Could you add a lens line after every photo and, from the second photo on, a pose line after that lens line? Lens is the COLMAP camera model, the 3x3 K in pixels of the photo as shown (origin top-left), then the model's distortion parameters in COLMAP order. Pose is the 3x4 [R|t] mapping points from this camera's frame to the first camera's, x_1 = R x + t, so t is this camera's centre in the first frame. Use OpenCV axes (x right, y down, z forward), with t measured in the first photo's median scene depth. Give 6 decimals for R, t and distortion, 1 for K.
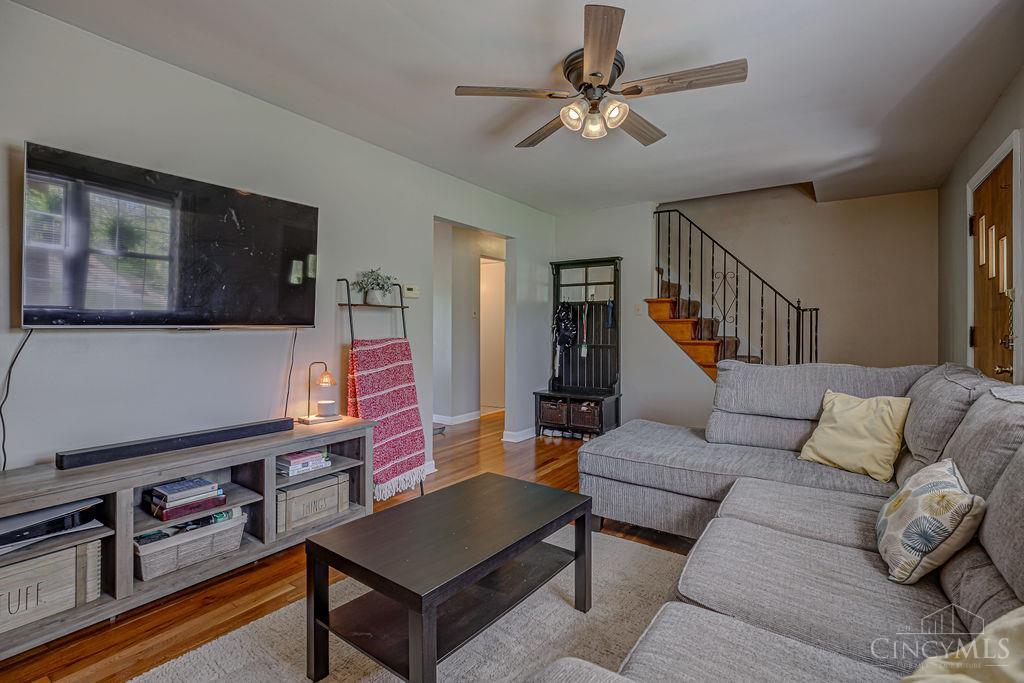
lens RADIAL K [[477.8, 0, 512.7], [0, 477.8, 323.6], [0, 0, 1]] dist [-0.003588, -0.000669]
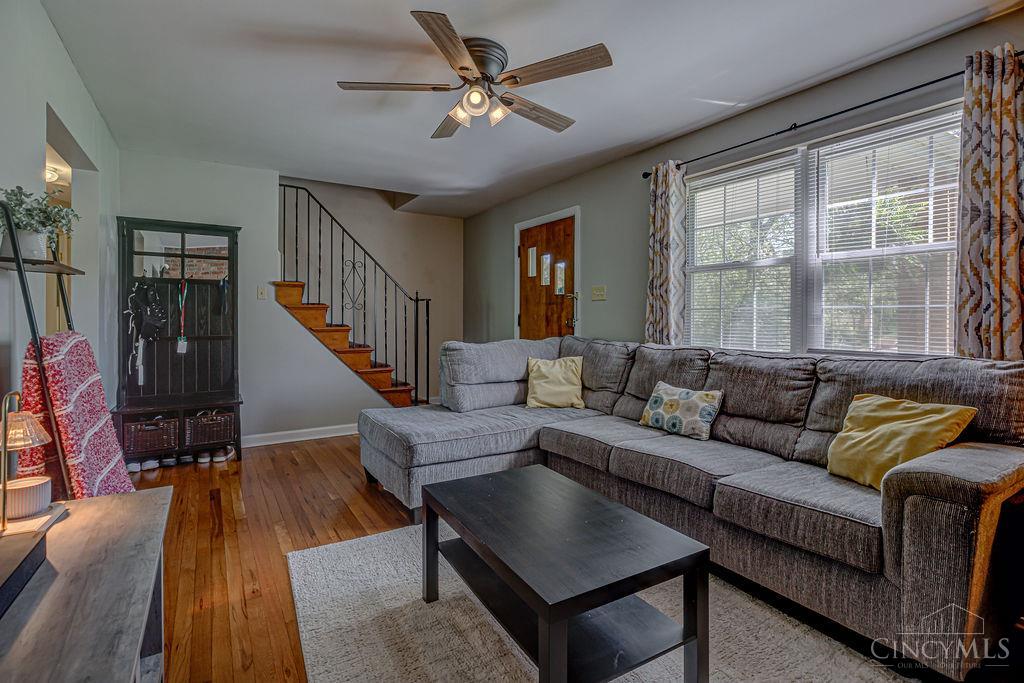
lens RADIAL K [[477.8, 0, 512.7], [0, 477.8, 323.6], [0, 0, 1]] dist [-0.003588, -0.000669]
pose [[0.388334, -0.014968, 0.921397, -0.371296], [-0.009574, 0.999749, 0.020276, 0.003895], [-0.921469, -0.016695, 0.388093, 0.261956]]
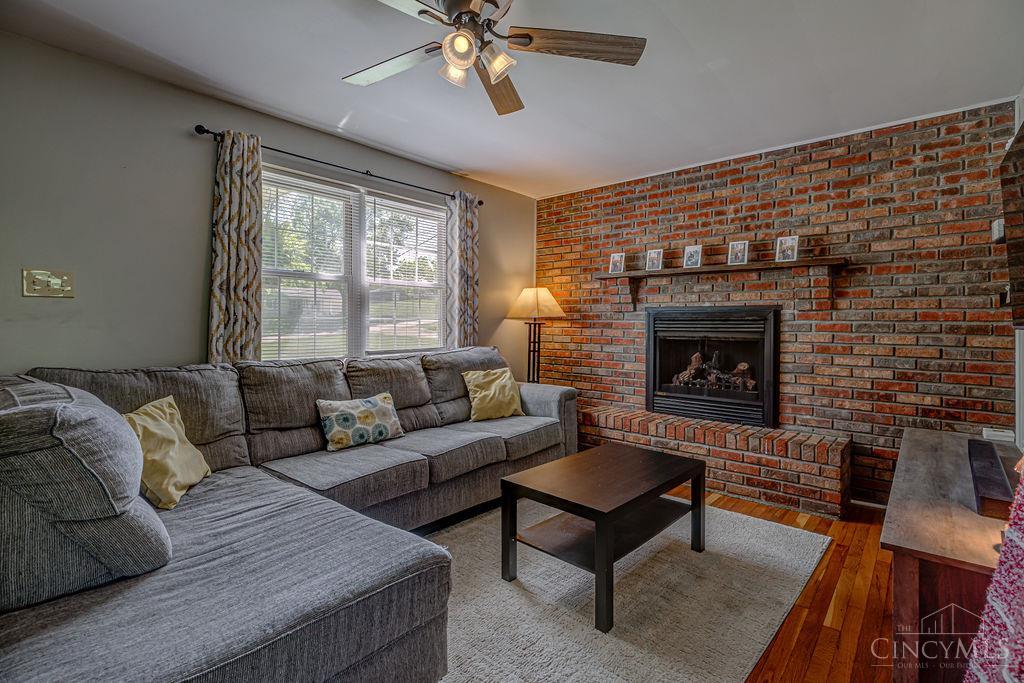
lens RADIAL K [[477.8, 0, 512.7], [0, 477.8, 323.6], [0, 0, 1]] dist [-0.003588, -0.000669]
pose [[-0.995993, -0.007763, 0.089093, 0.049254], [-0.008354, 0.999945, -0.006266, 0.003081], [-0.089040, -0.006985, -0.996004, 0.926854]]
